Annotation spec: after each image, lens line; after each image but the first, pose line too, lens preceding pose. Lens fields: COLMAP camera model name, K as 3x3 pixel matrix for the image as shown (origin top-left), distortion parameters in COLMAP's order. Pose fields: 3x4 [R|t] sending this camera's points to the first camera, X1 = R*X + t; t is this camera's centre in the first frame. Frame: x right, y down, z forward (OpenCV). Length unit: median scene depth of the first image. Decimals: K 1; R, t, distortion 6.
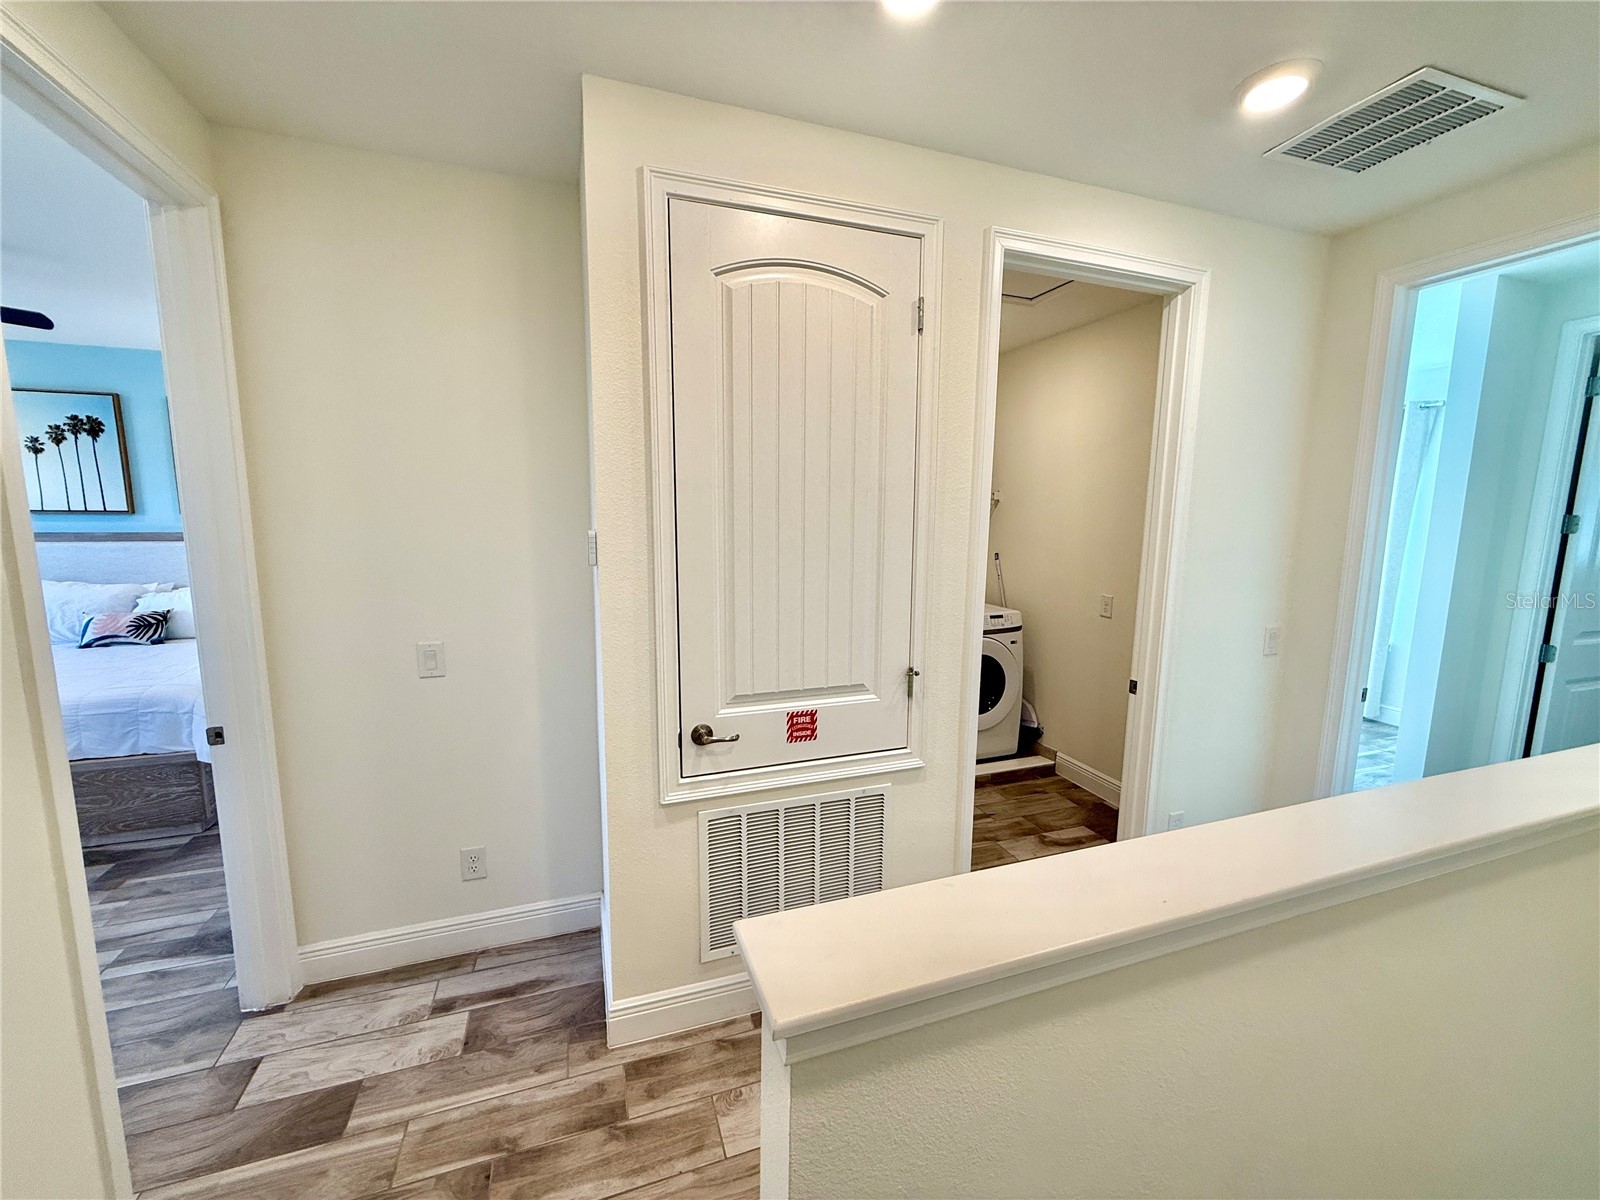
lens RADIAL K [[636.3, 0, 796.8], [0, 636.3, 601.5], [0, 0, 1]] dist [-0.001387, -0.000099]
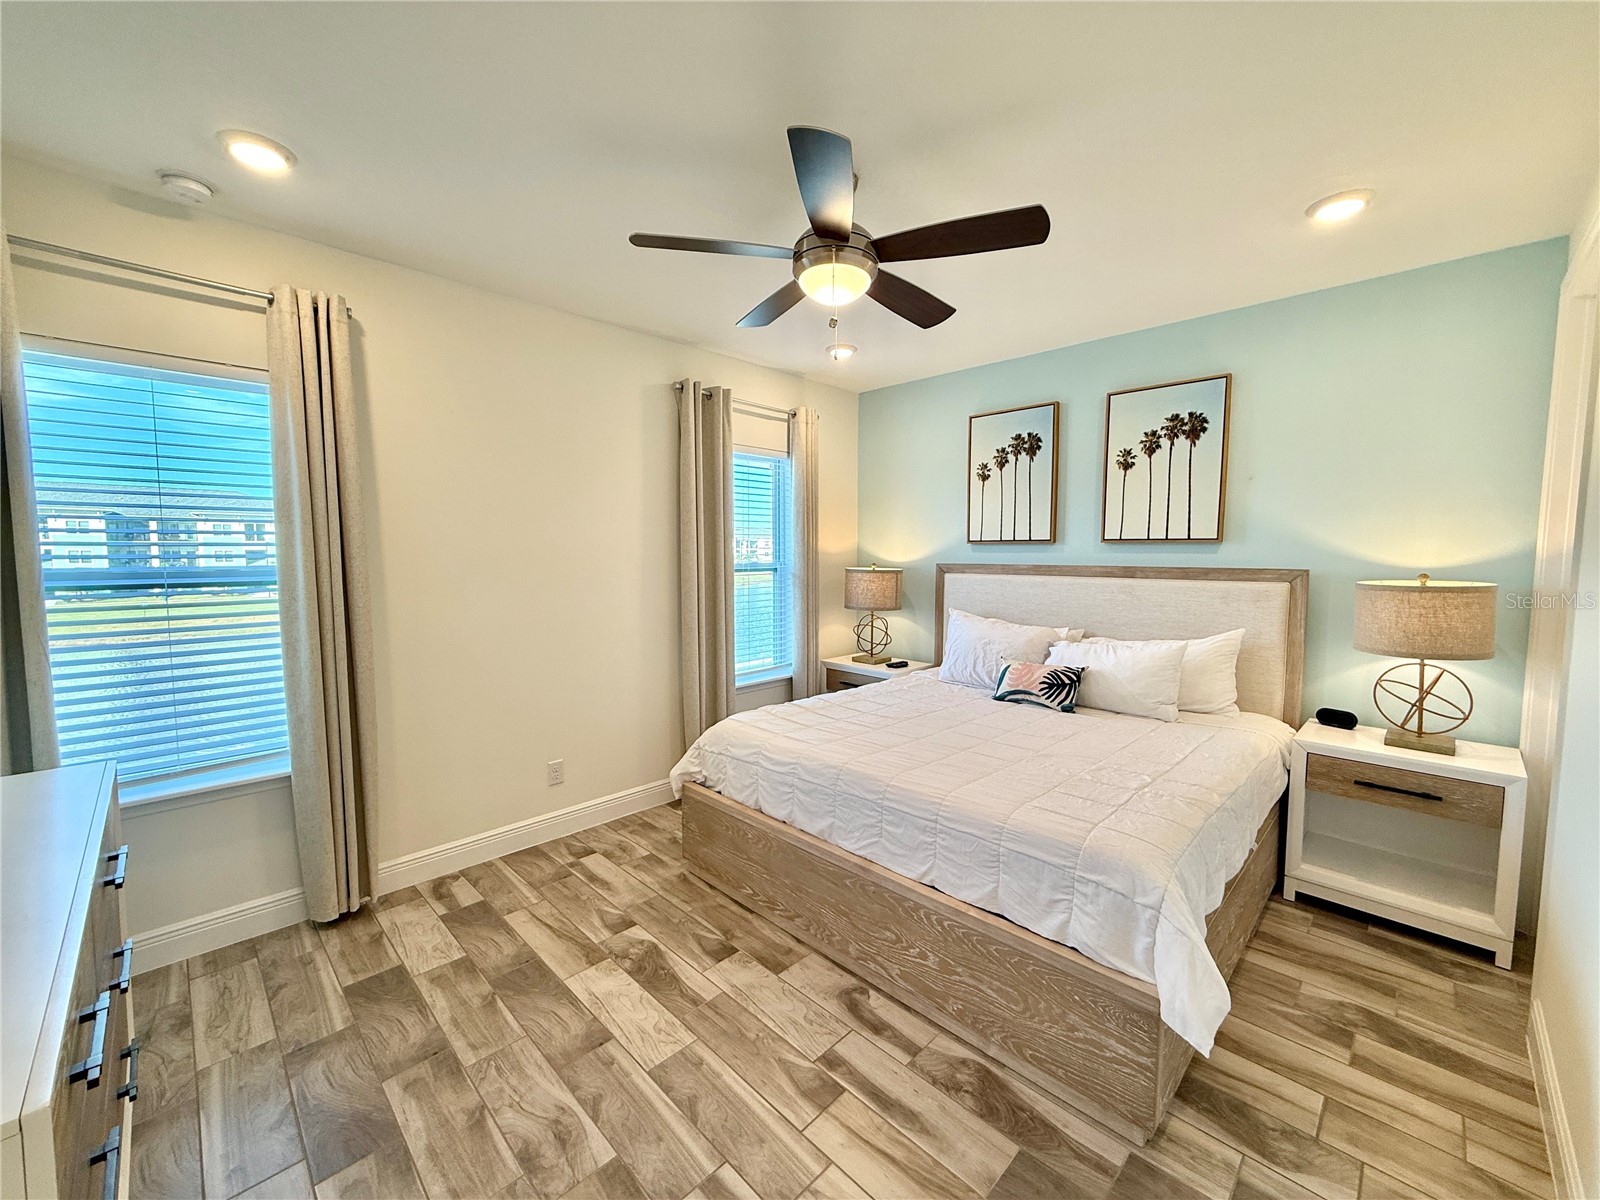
lens RADIAL K [[636.3, 0, 810.3], [0, 636.3, 600.5], [0, 0, 1]] dist [-0.001387, -0.000099]
pose [[0.452133, 0.055313, -0.890234, -0.483380], [-0.118900, 0.992905, 0.001305, -0.028497], [0.883990, 0.105259, 0.455502, 0.376015]]
